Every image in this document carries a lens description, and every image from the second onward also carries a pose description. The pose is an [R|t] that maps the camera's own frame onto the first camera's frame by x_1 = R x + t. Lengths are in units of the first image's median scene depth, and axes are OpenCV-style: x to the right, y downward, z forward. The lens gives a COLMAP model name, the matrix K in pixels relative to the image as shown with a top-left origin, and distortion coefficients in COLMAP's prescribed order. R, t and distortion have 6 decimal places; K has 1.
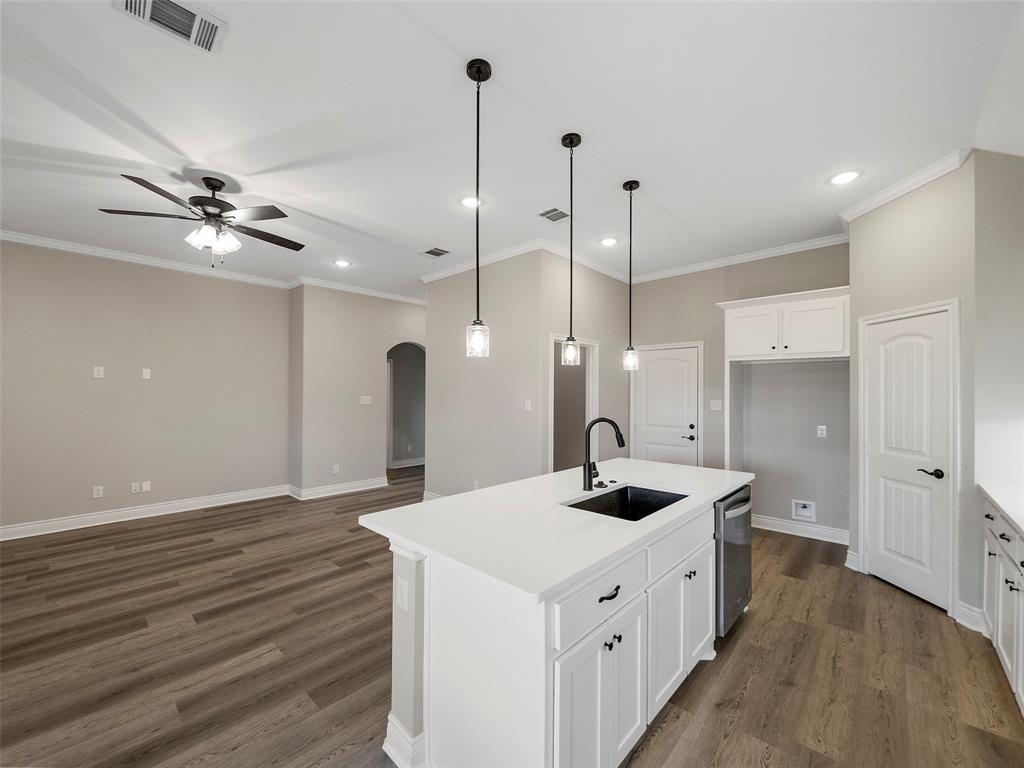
lens RADIAL K [[412.3, 0, 511.8], [0, 412.3, 388.7], [0, 0, 1]] dist [-0.003297, -0.000543]
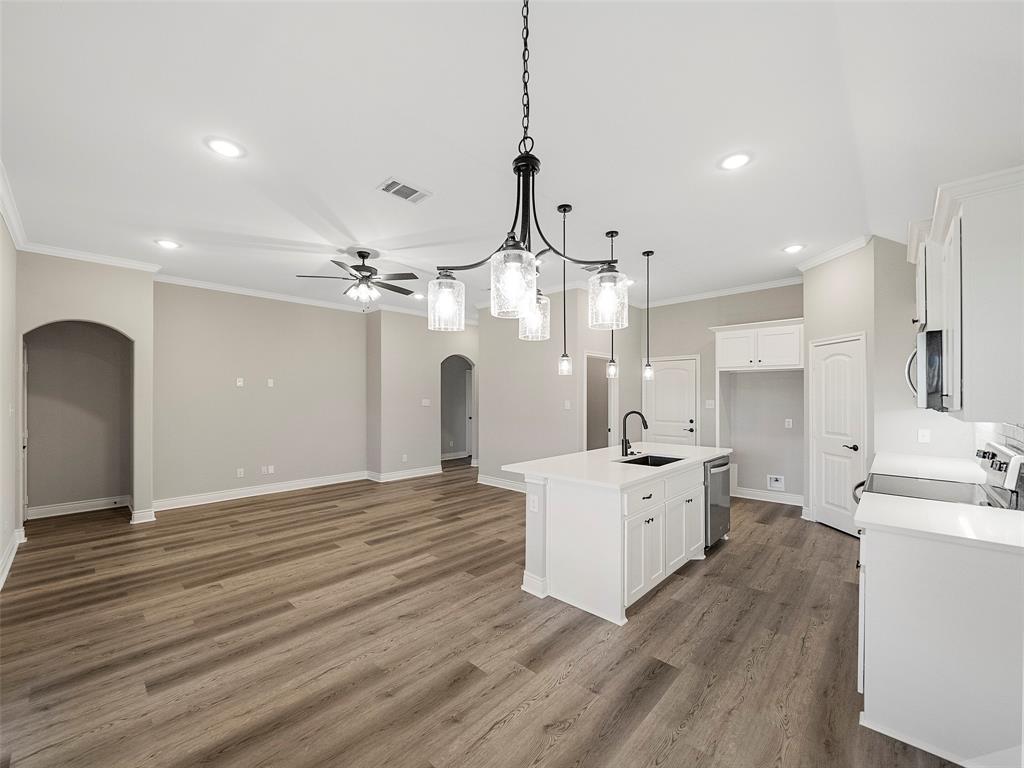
lens RADIAL K [[411.6, 0, 510.6], [0, 411.6, 393.9], [0, 0, 1]] dist [-0.003033, -0.000191]
pose [[0.999962, -0.006125, -0.006265, -0.181947], [0.006151, 0.999972, 0.004210, -0.003678], [0.006239, -0.004249, 0.999972, -0.439350]]
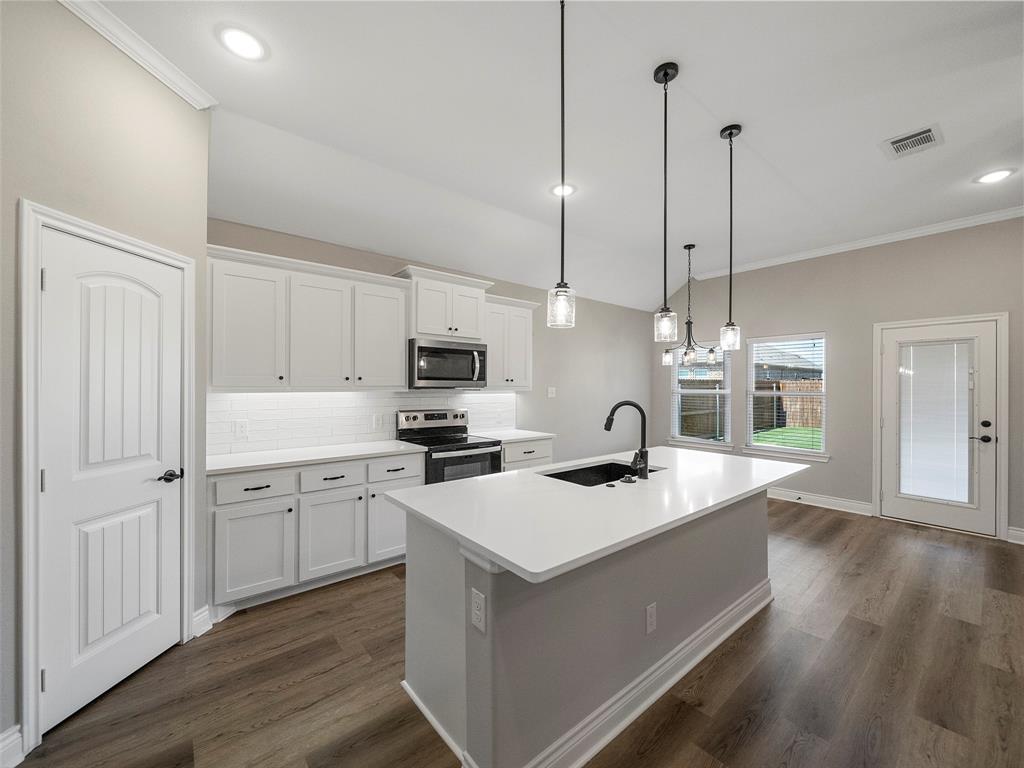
lens RADIAL K [[413.6, 0, 517.0], [0, 413.6, 380.5], [0, 0, 1]] dist [0.000082, -0.000114]
pose [[-0.992699, -0.005566, 0.120490, 0.260084], [-0.008638, 0.999651, -0.024985, 0.036569], [-0.120308, -0.025844, -0.992400, 1.459542]]
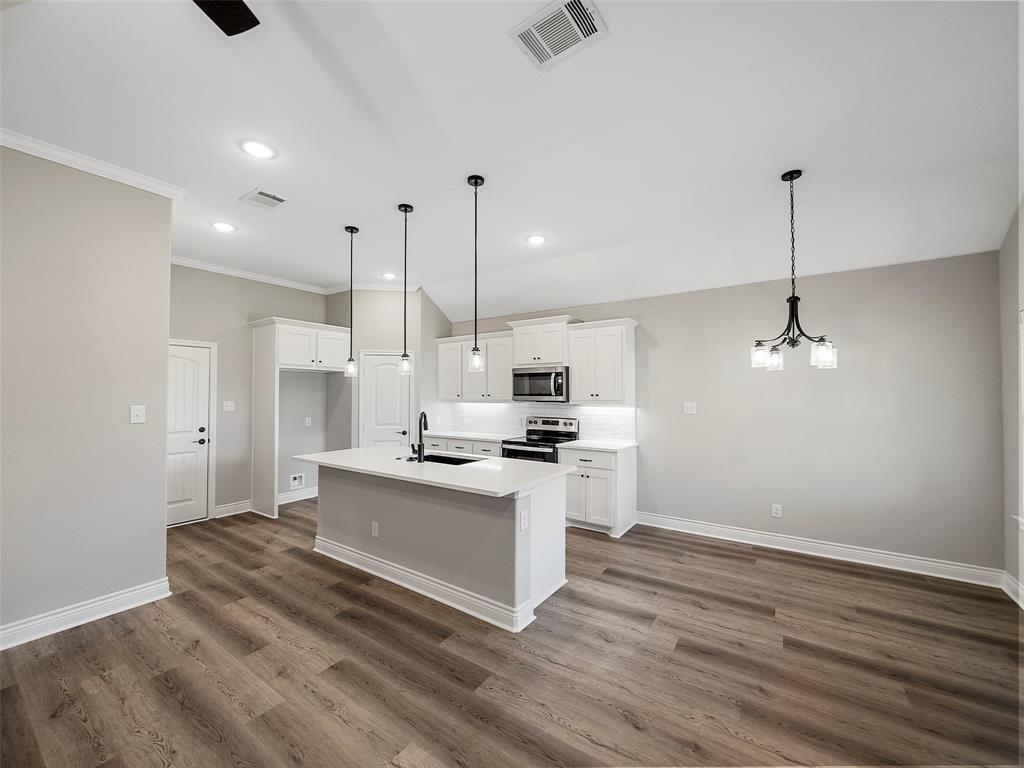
lens RADIAL K [[407.8, 0, 509.4], [0, 407.8, 386.6], [0, 0, 1]] dist [-0.001248, -0.000376]
pose [[-0.142318, 0.014027, 0.989722, -0.948845], [-0.010153, 0.999826, -0.015631, -0.001964], [-0.989769, -0.012273, -0.142150, 0.662016]]
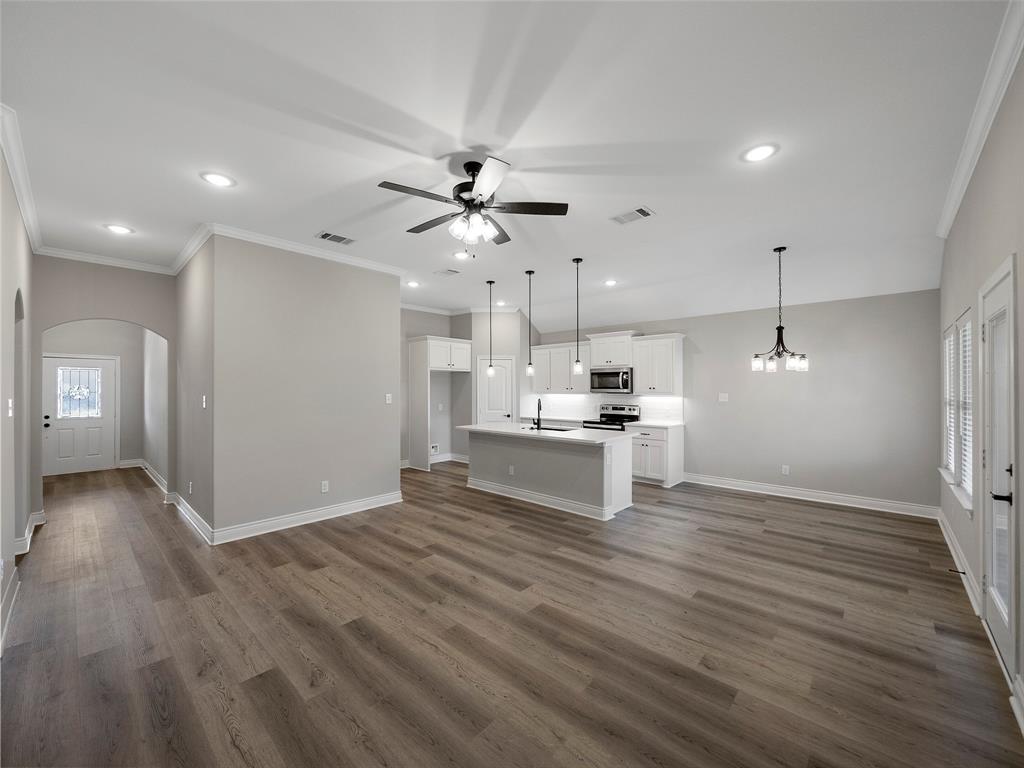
lens RADIAL K [[407.8, 0, 509.4], [0, 407.8, 386.6], [0, 0, 1]] dist [-0.001248, -0.000376]
pose [[-0.004142, -0.001533, 0.999990, -1.568106], [-0.008617, 0.999962, 0.001497, -0.002531], [-0.999954, -0.008610, -0.004155, 0.868690]]
